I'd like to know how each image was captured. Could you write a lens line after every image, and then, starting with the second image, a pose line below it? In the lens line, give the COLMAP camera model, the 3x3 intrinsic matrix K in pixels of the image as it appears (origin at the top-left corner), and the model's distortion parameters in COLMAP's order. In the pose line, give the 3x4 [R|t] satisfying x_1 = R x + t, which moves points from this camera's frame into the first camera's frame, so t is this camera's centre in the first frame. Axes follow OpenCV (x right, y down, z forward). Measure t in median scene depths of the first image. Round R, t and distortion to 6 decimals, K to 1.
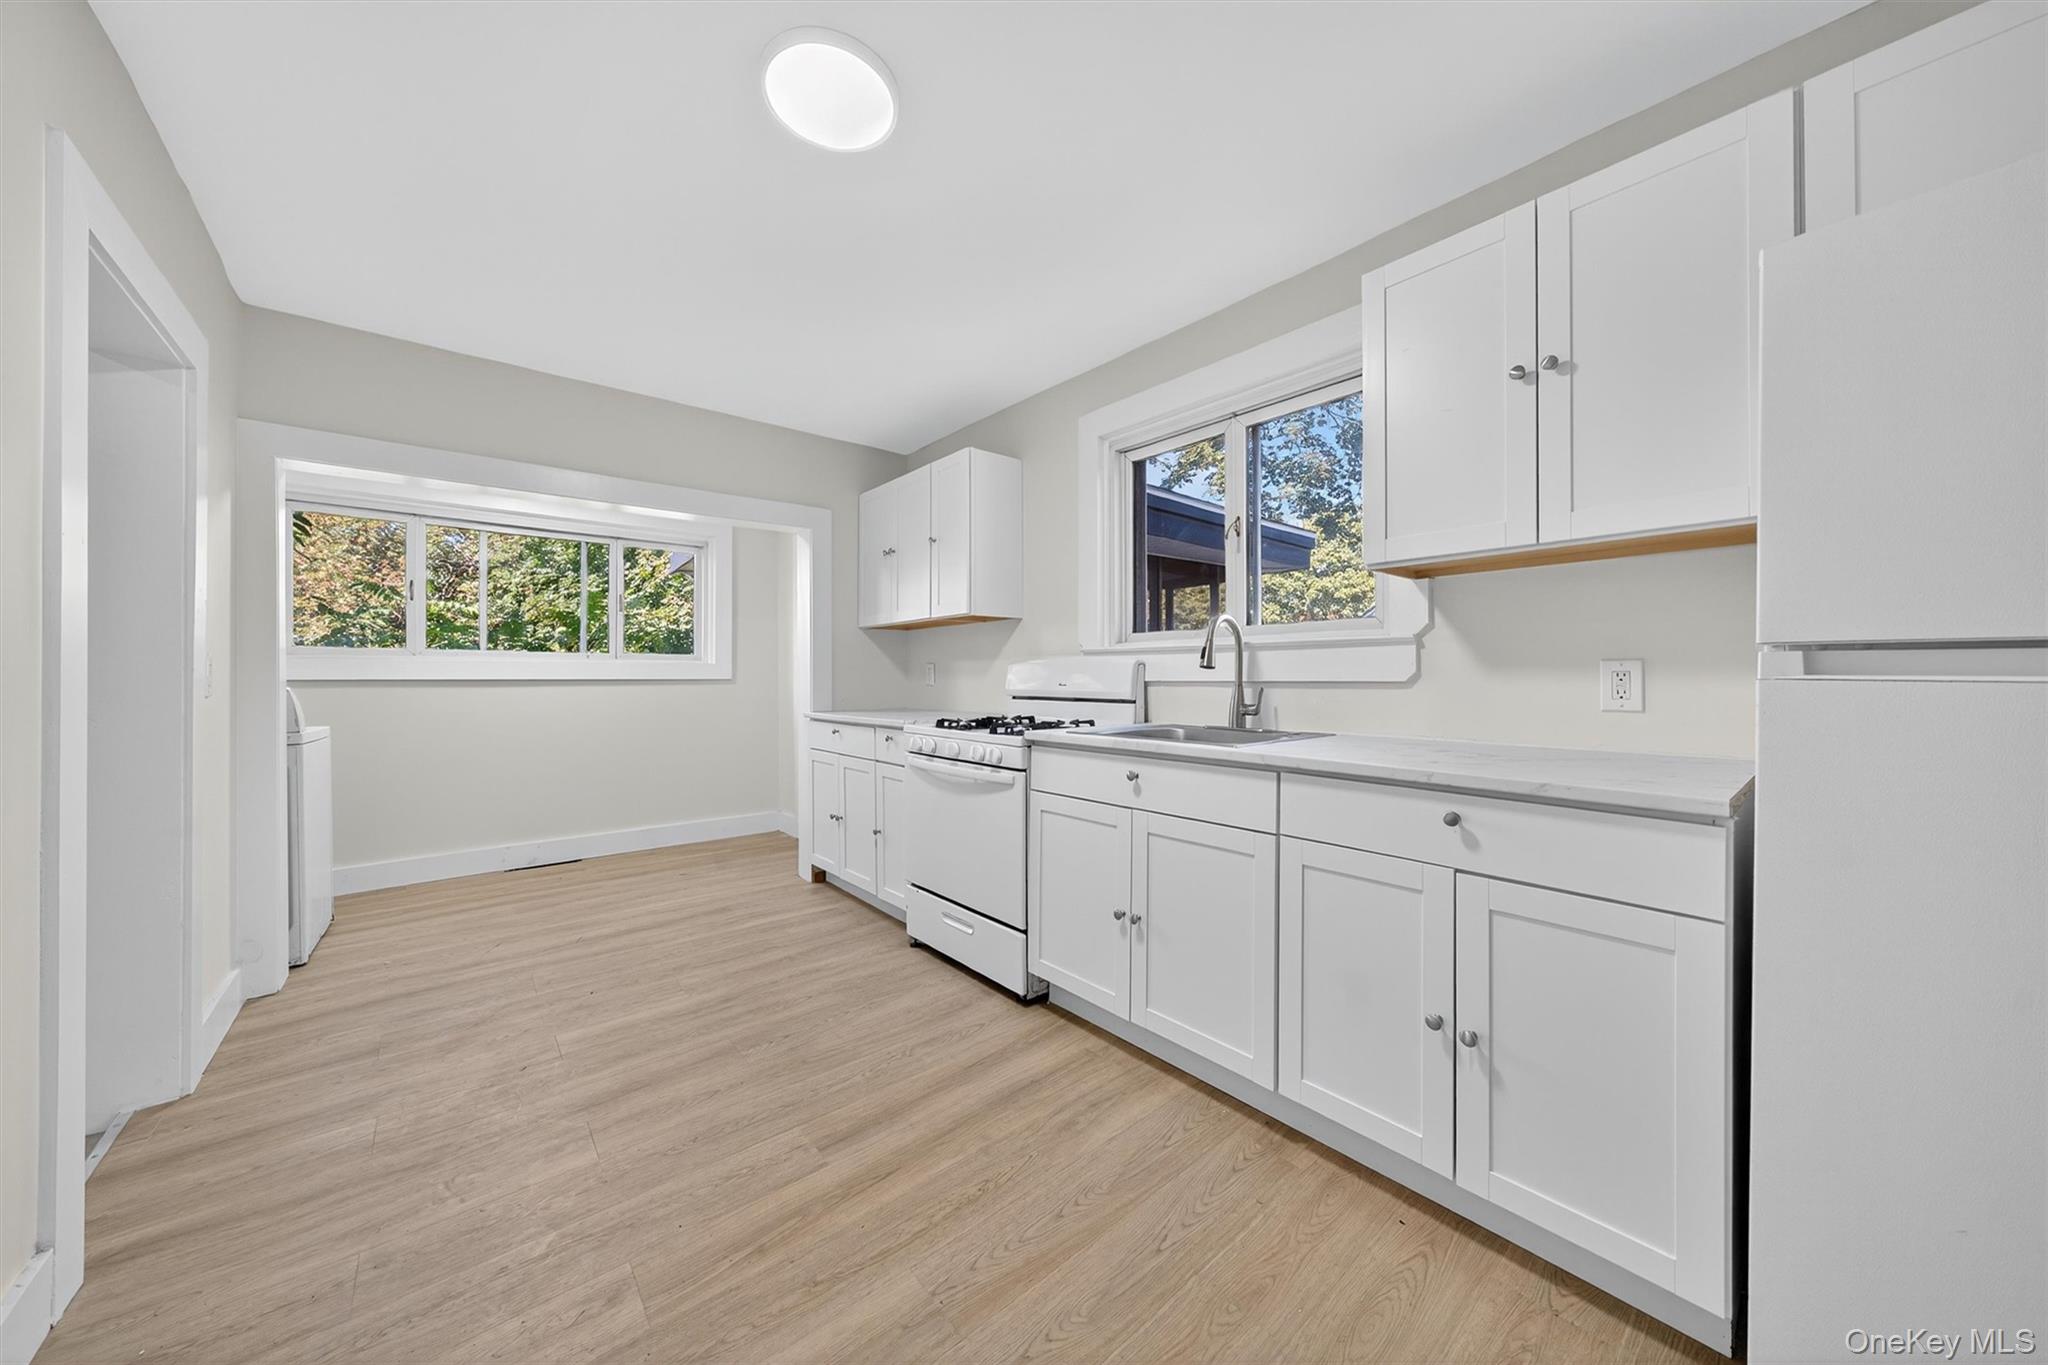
lens RADIAL K [[692.1, 0, 1029.2], [0, 692.1, 678.0], [0, 0, 1]] dist [-0.002916, 0.000004]
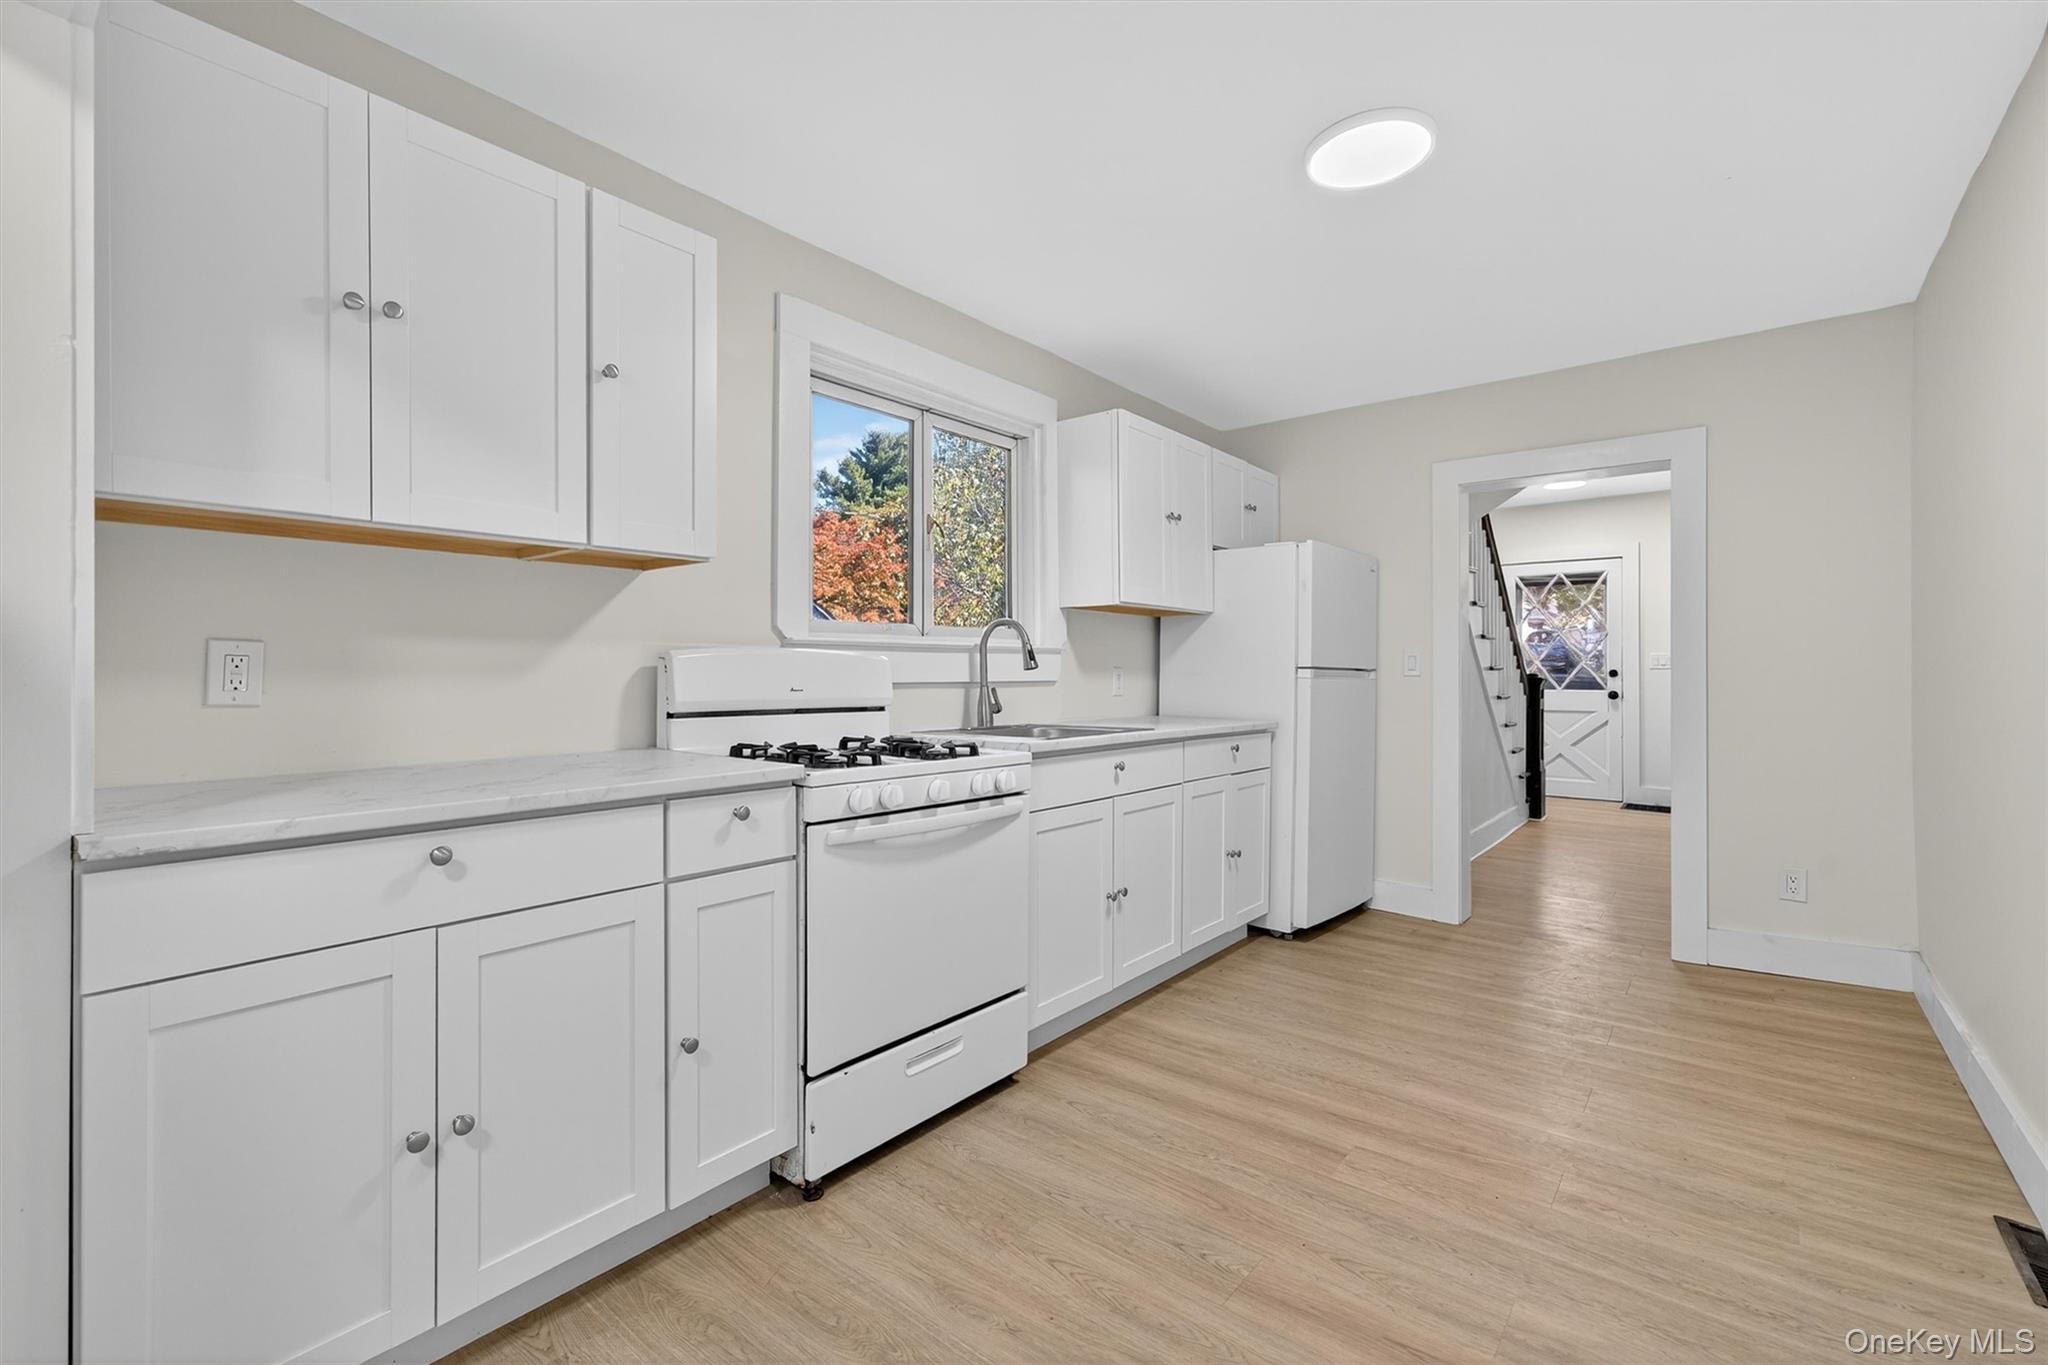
lens RADIAL K [[891.3, 0, 1006.6], [0, 891.3, 673.8], [0, 0, 1]] dist [-0.000630, 0.001251]
pose [[-0.175346, 0.001559, 0.984506, -1.192835], [-0.002751, 0.999994, -0.002073, -0.005199], [-0.984503, -0.003072, -0.175341, 1.373267]]
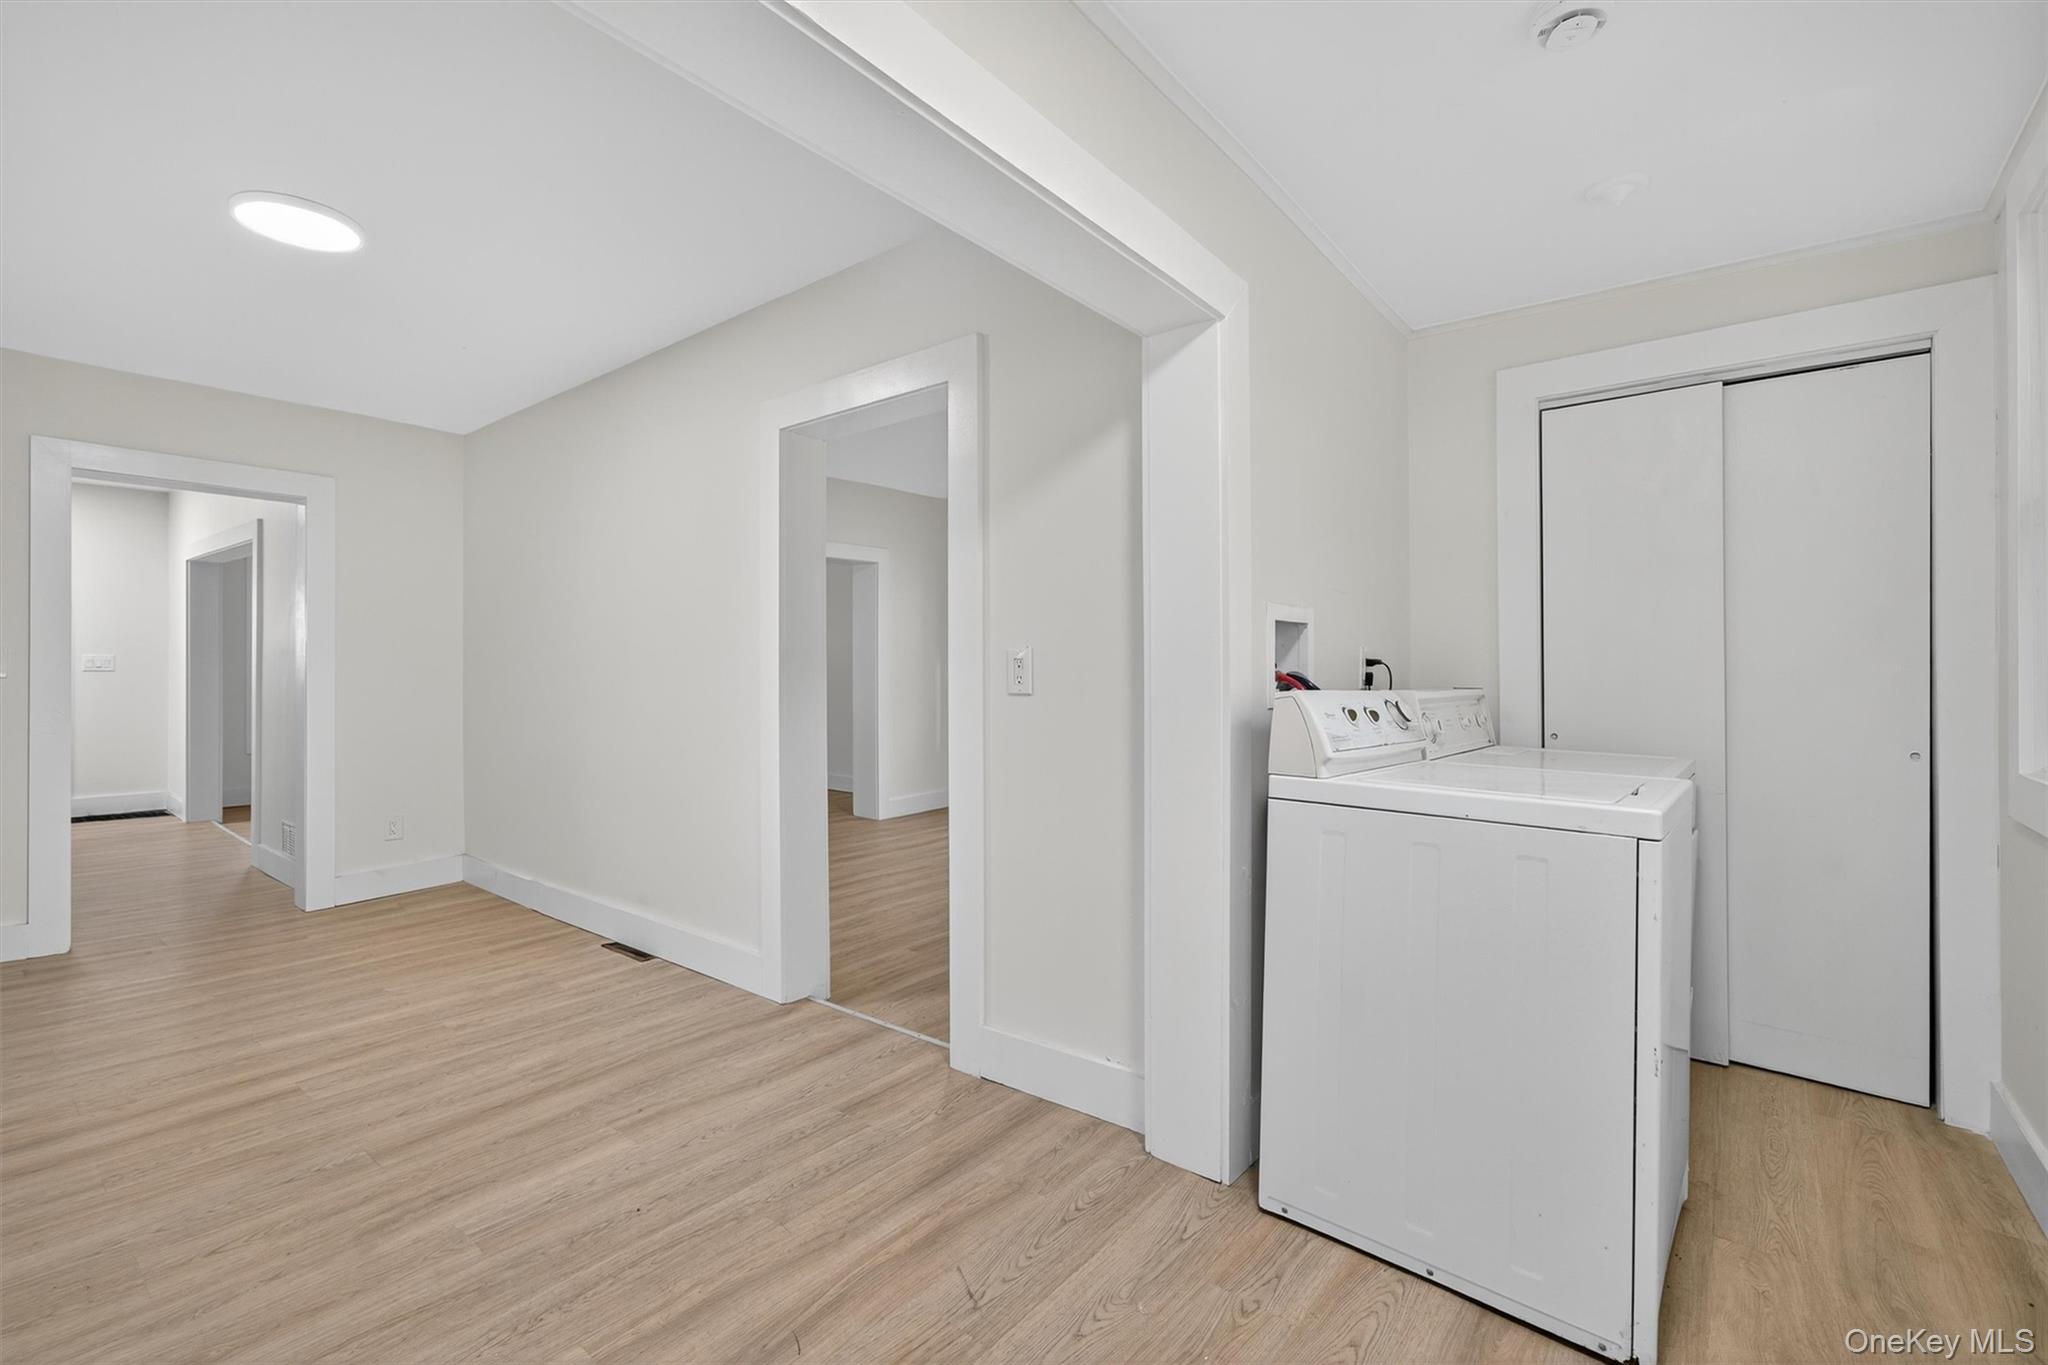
lens RADIAL K [[891.3, 0, 1018.7], [0, 891.3, 680.6], [0, 0, 1]] dist [-0.000630, 0.001251]
pose [[-0.982252, 0.006198, -0.187466, -0.970908], [0.005680, 0.999978, 0.003299, 0.003000], [0.187482, 0.002175, -0.982266, 2.159760]]
